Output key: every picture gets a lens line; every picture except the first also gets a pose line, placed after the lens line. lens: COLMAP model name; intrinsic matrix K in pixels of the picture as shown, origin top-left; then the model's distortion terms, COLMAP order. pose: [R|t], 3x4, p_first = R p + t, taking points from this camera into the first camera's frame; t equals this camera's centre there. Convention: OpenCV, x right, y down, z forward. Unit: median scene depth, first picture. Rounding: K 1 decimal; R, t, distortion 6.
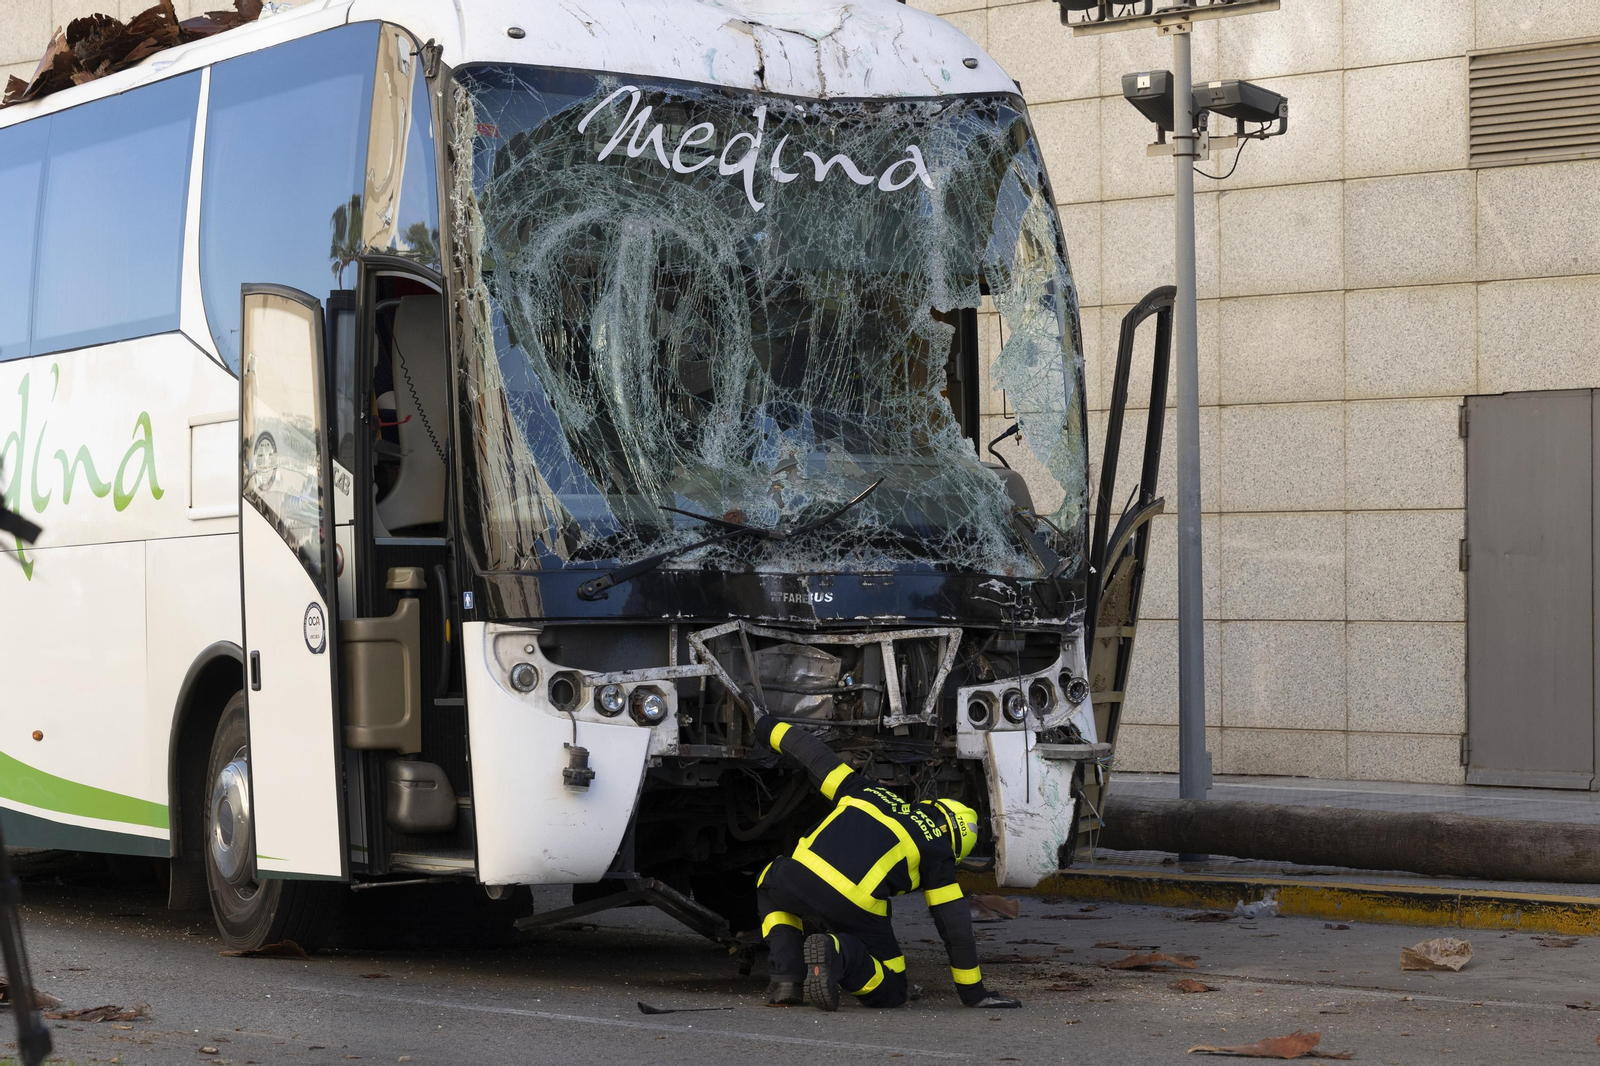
lens RADIAL K [[5237.1, 0, 800.0], [0, 5237.1, 533.0], [0, 0, 1]] dist [-0.024441, -1.055485]
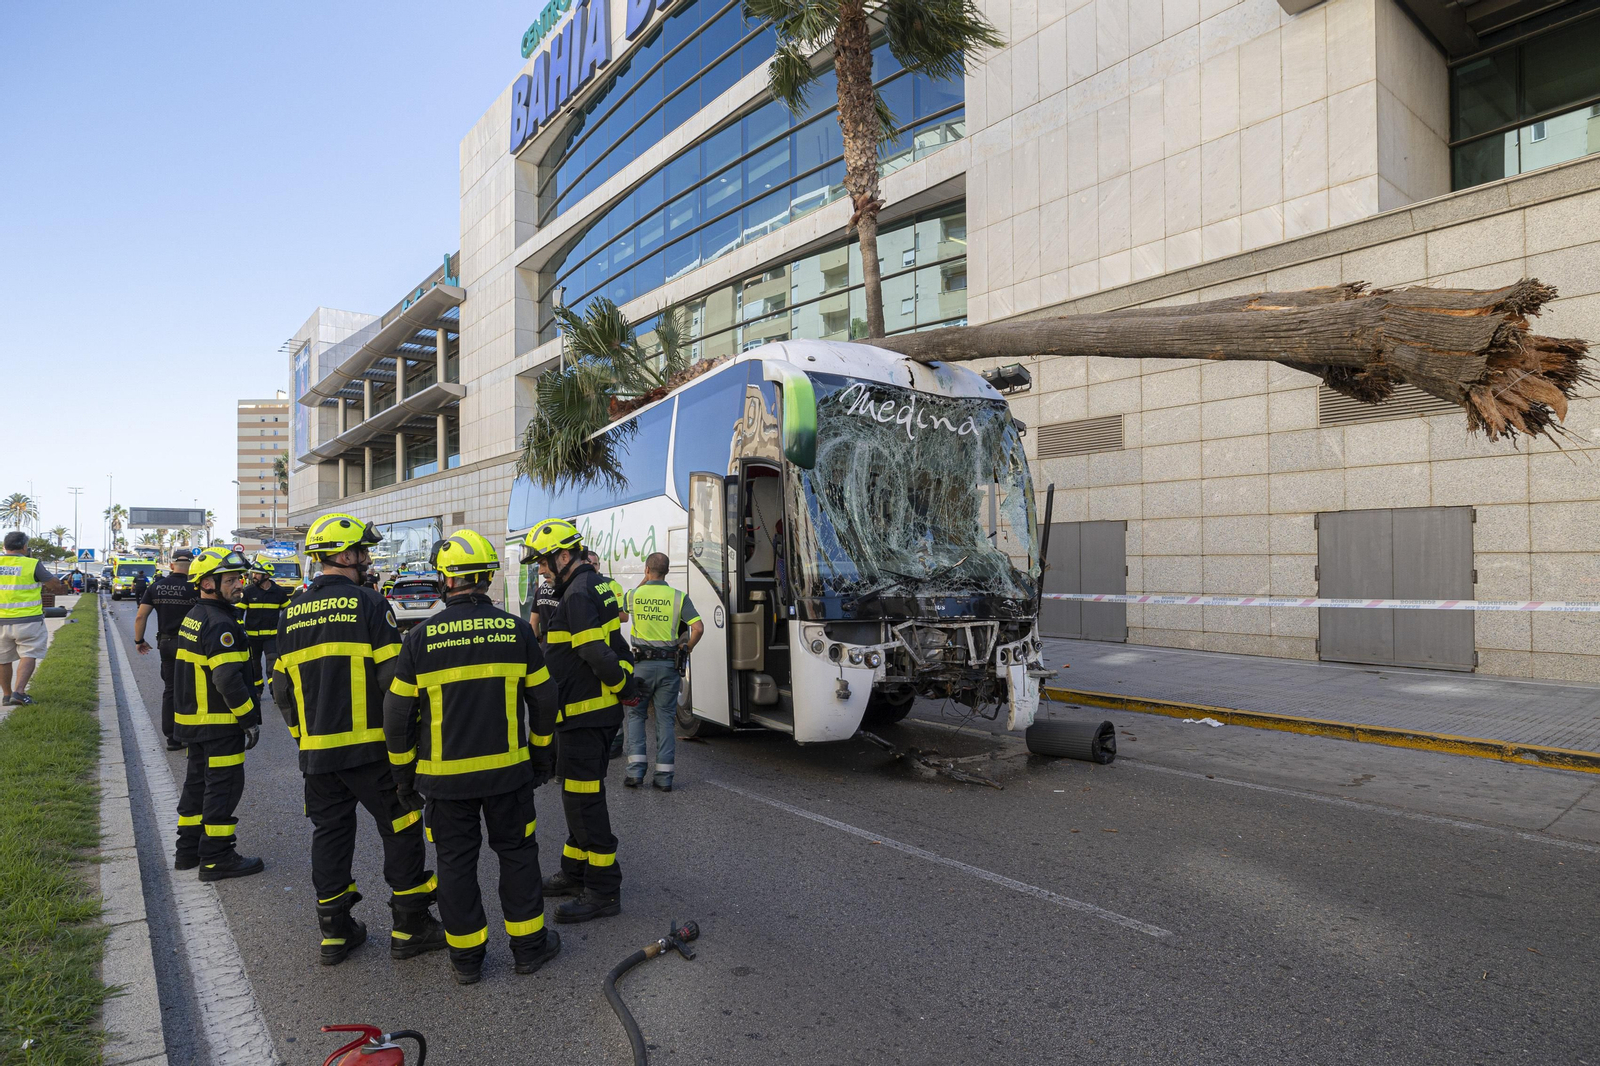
lens RADIAL K [[883.0, 0, 770.0], [0, 883.0, 572.1], [0, 0, 1]] dist [-0.002341, -0.000495]
pose [[0.999846, 0.012611, -0.012210, -0.065556], [-0.012444, 0.999830, 0.013611, -0.007526], [0.012380, -0.013457, 0.999833, 0.609256]]
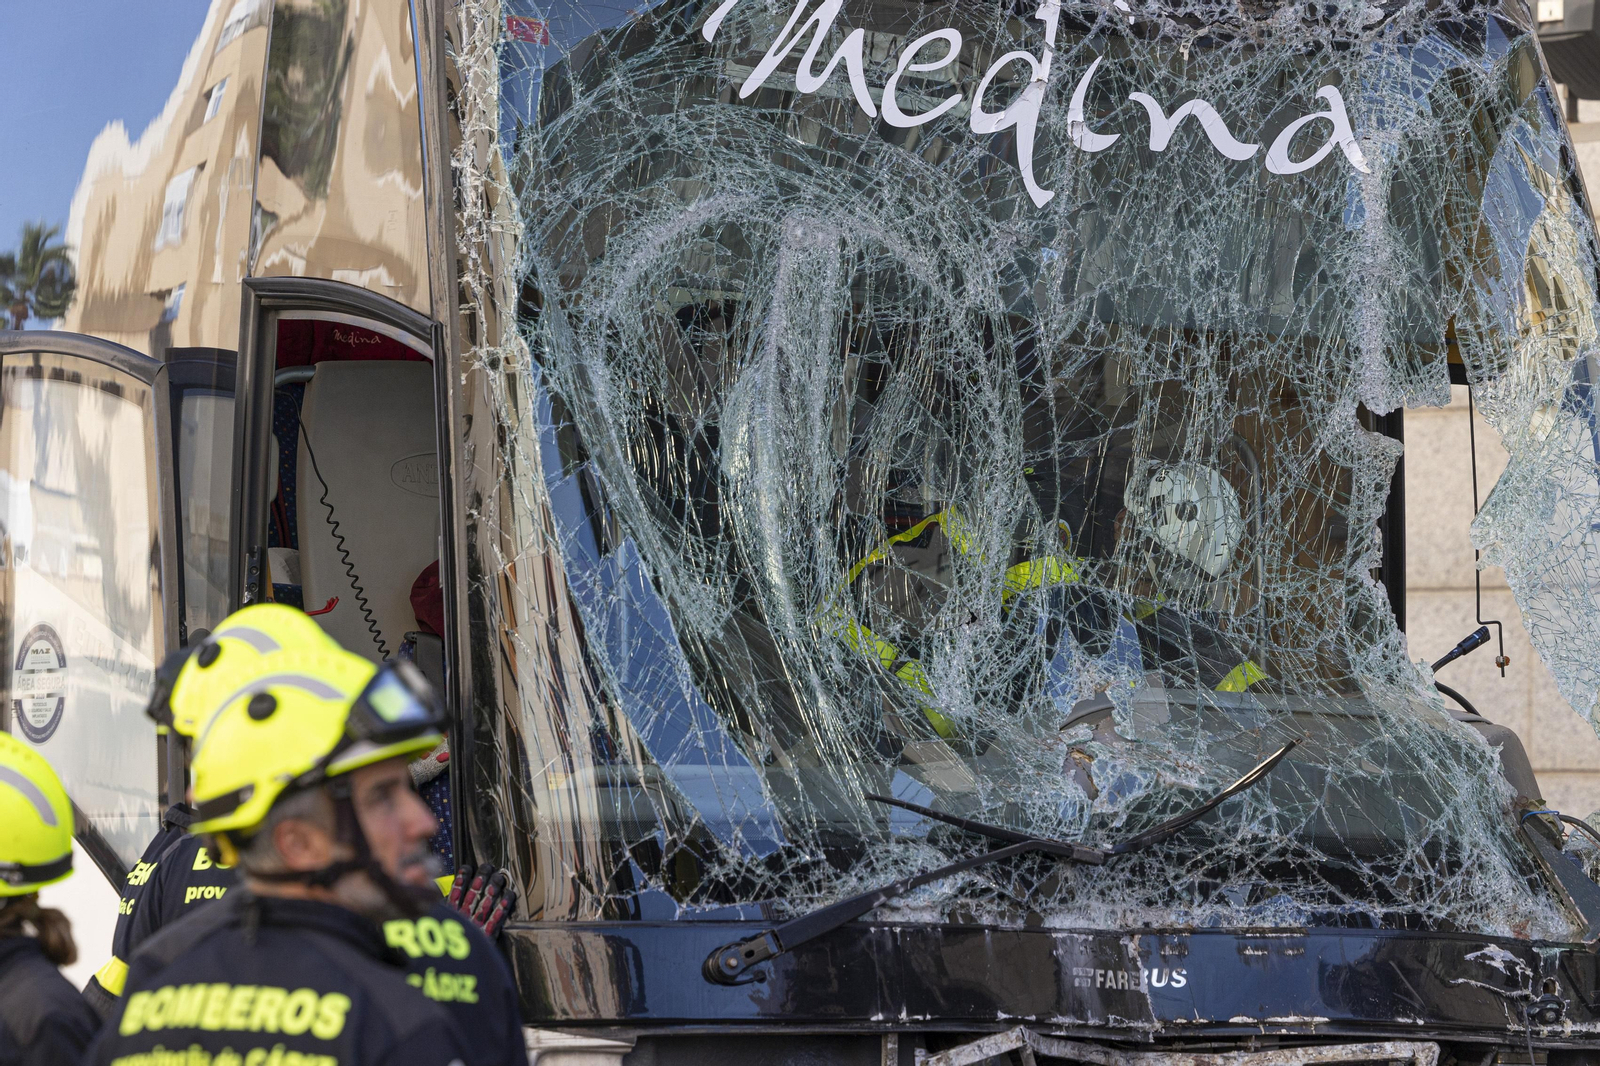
lens RADIAL K [[7156.7, 0, 800.0], [0, 7156.7, 533.0], [0, 0, 1]] dist [0.039888, -0.923806]
pose [[0.998620, 0.018303, 0.049221, -0.064879], [-0.016957, 0.999475, -0.027610, -0.010699], [-0.049700, 0.026737, 0.998406, 0.315244]]
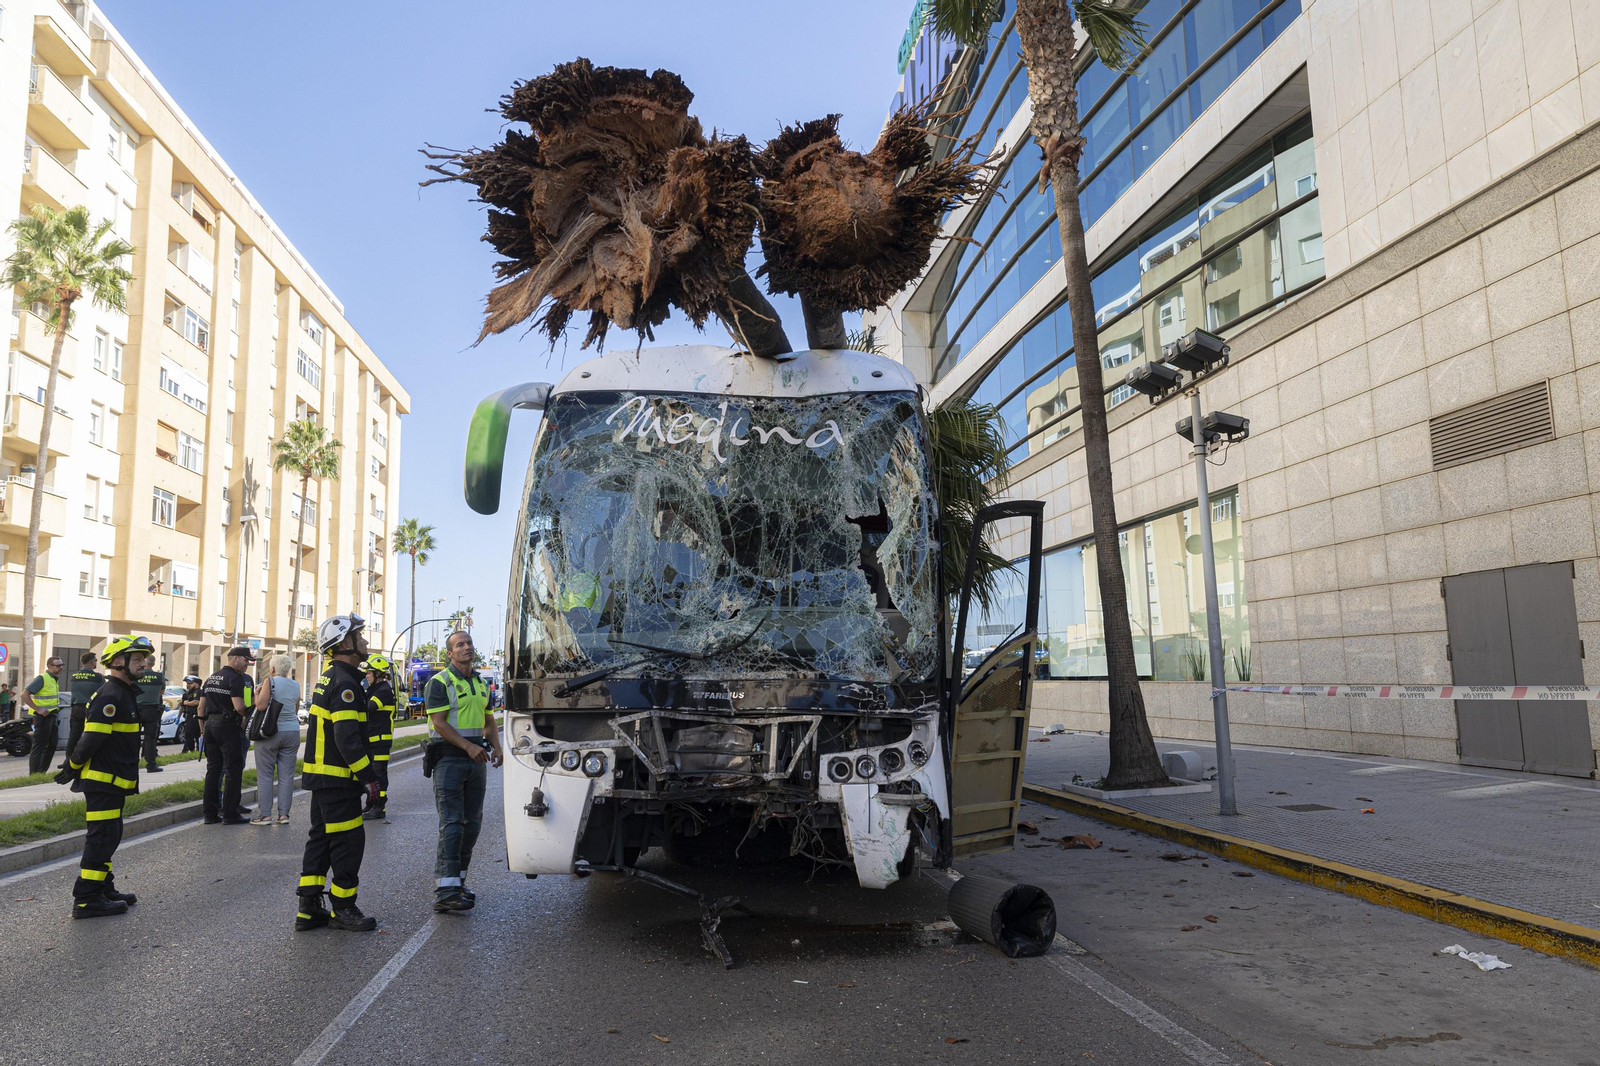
lens RADIAL K [[1090.9, 0, 800.0], [0, 1090.9, 533.0], [0, 0, 1]] dist [-0.003758, -0.001616]
pose [[0.855324, -0.061960, -0.514376, 0.194321], [0.009910, 0.994598, -0.103327, -0.002297], [0.517999, 0.083281, 0.851317, 0.717513]]
